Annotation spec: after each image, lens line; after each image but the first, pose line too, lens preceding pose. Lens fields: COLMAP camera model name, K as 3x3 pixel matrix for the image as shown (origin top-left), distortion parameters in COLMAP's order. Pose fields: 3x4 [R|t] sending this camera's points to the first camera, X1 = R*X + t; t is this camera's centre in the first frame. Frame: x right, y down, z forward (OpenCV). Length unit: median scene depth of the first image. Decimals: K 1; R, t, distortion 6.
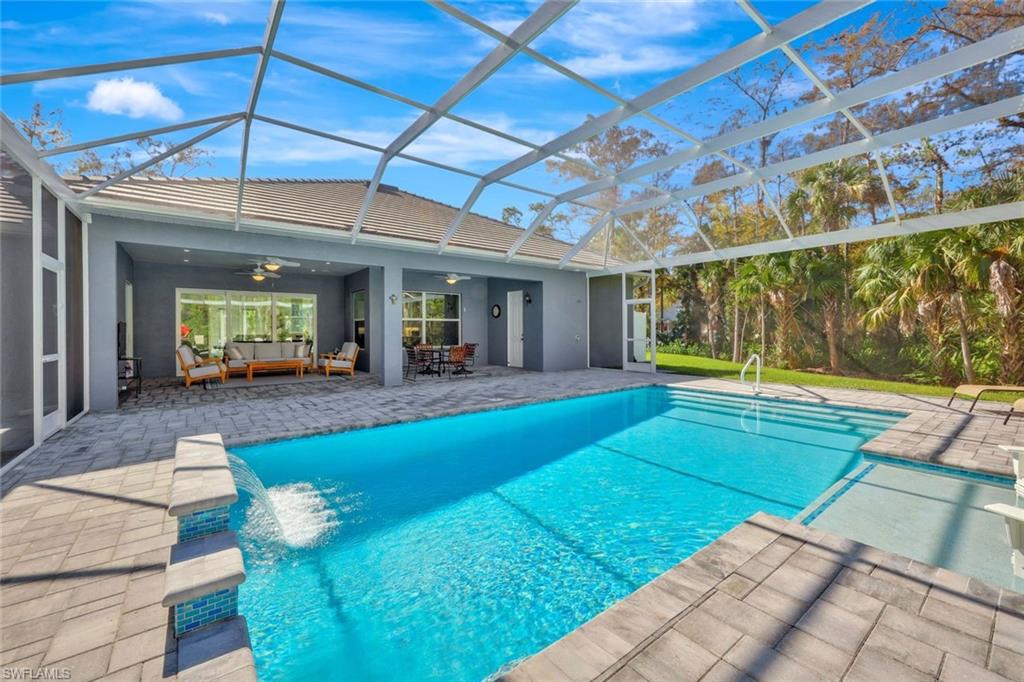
lens RADIAL K [[417.7, 0, 509.8], [0, 417.7, 331.0], [0, 0, 1]] dist [-0.000951, -0.000088]
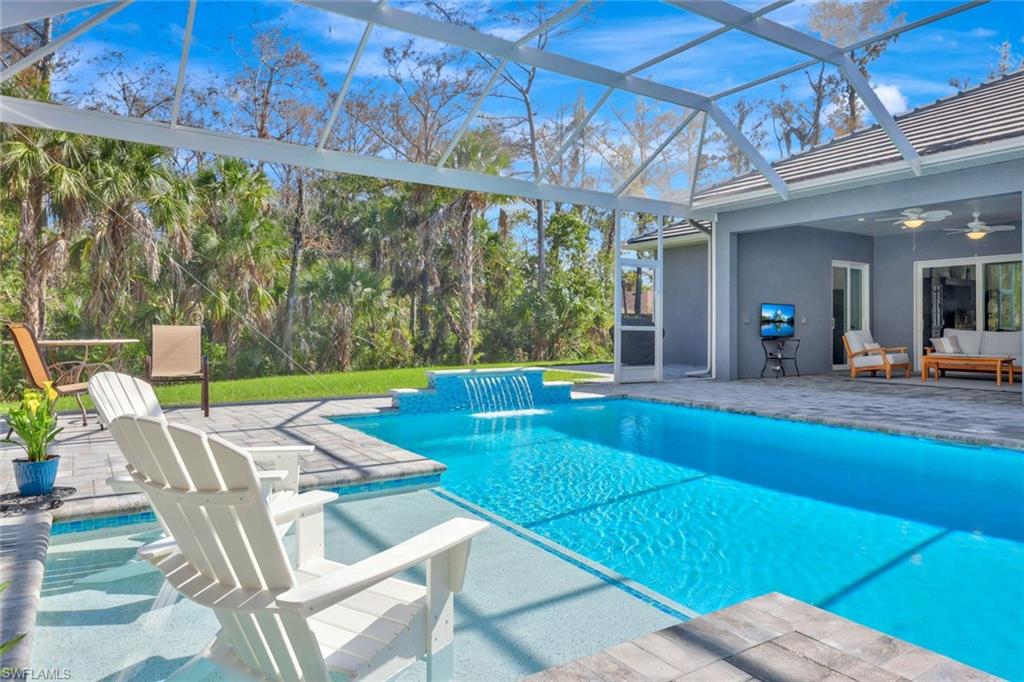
lens RADIAL K [[656.0, 0, 512.0], [0, 656.0, 341.0], [0, 0, 1]] dist [0.000285, 0.000112]
pose [[-0.089299, 0.030526, -0.995537, 1.144258], [-0.002286, 0.999521, 0.030853, 0.033238], [0.996002, 0.005031, -0.089186, 0.673228]]
